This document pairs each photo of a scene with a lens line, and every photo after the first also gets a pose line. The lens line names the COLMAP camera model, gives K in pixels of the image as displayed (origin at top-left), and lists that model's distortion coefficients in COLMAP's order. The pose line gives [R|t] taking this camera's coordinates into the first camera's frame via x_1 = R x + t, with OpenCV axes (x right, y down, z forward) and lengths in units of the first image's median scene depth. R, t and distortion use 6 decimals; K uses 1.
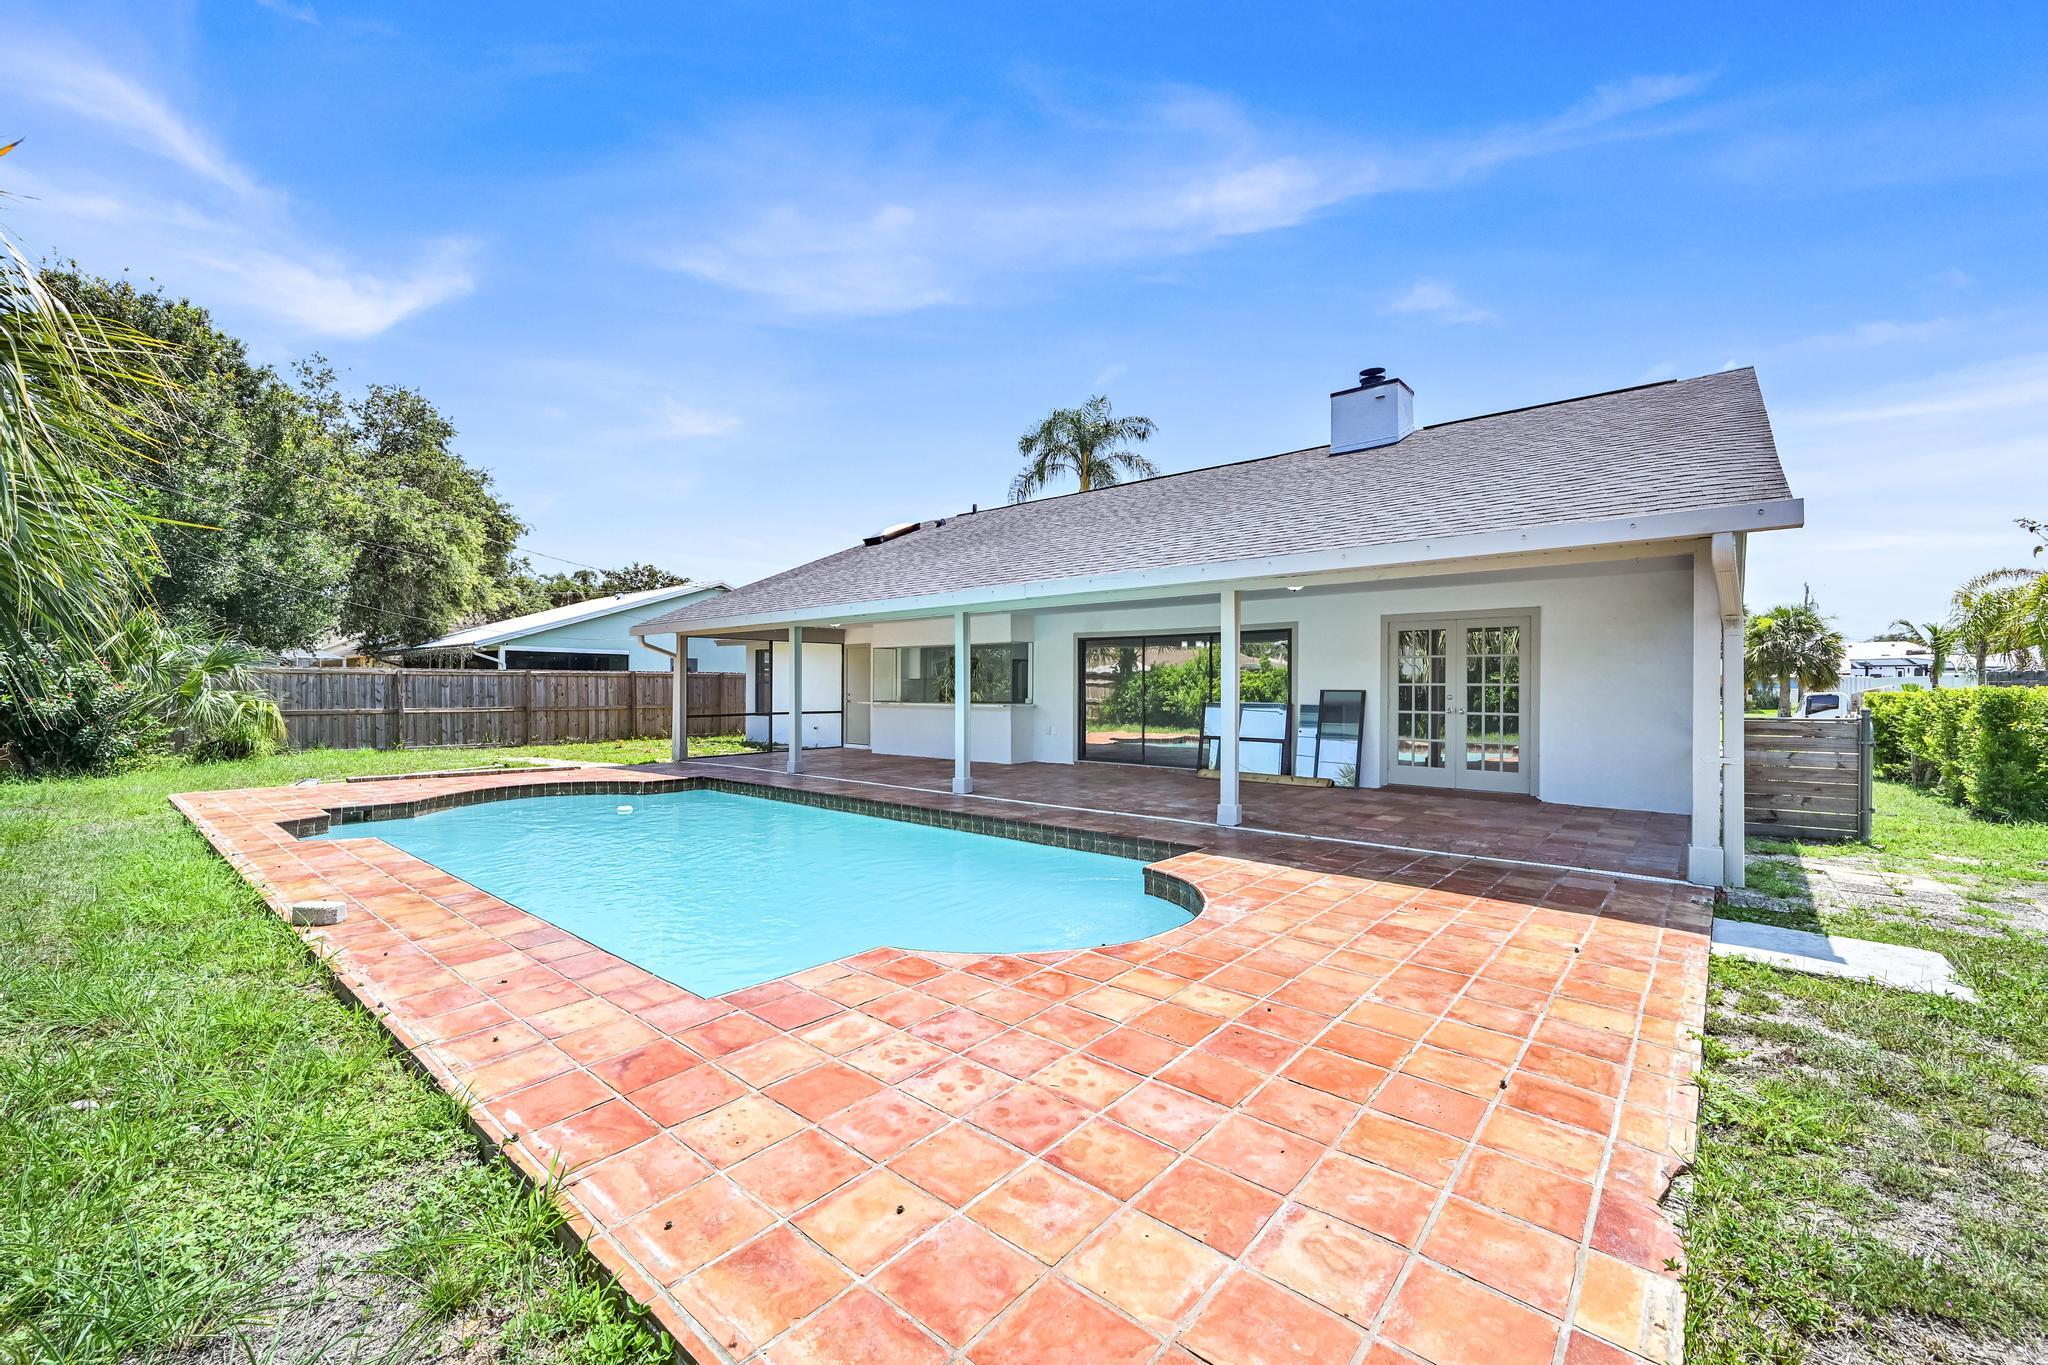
lens RADIAL K [[819.7, 0, 1020.9], [0, 819.7, 684.2], [0, 0, 1]] dist [-0.000512, 0.000145]
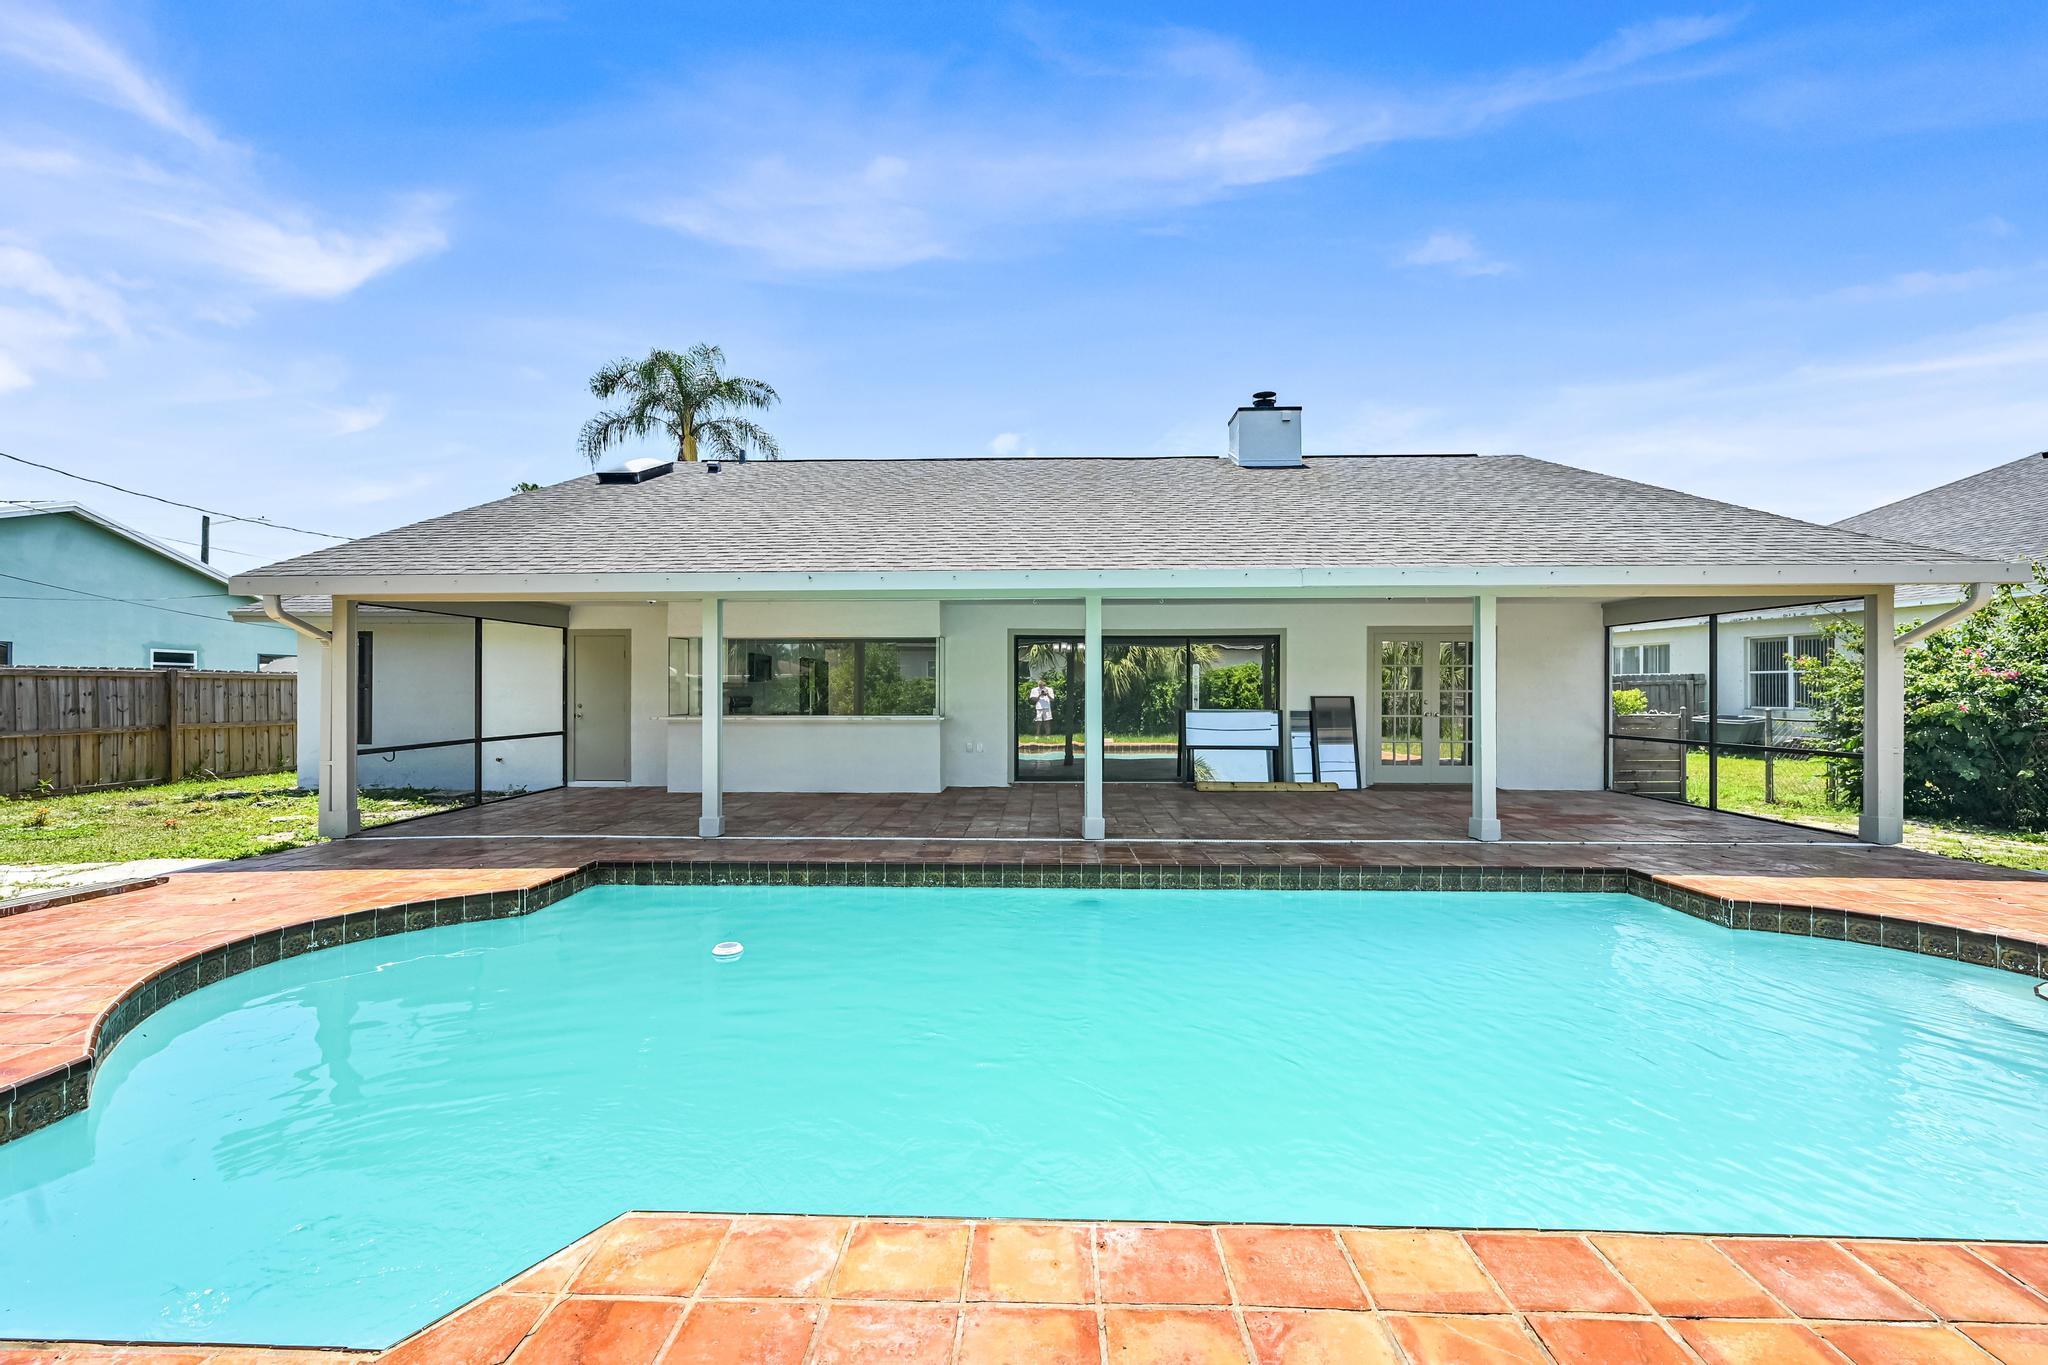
lens RADIAL K [[819.7, 0, 1020.9], [0, 819.7, 684.2], [0, 0, 1]] dist [-0.000512, 0.000145]
pose [[0.778054, 0.001213, 0.628196, -0.448026], [-0.000037, 0.999998, -0.001886, -0.004826], [-0.628197, 0.001444, 0.778053, 0.345909]]
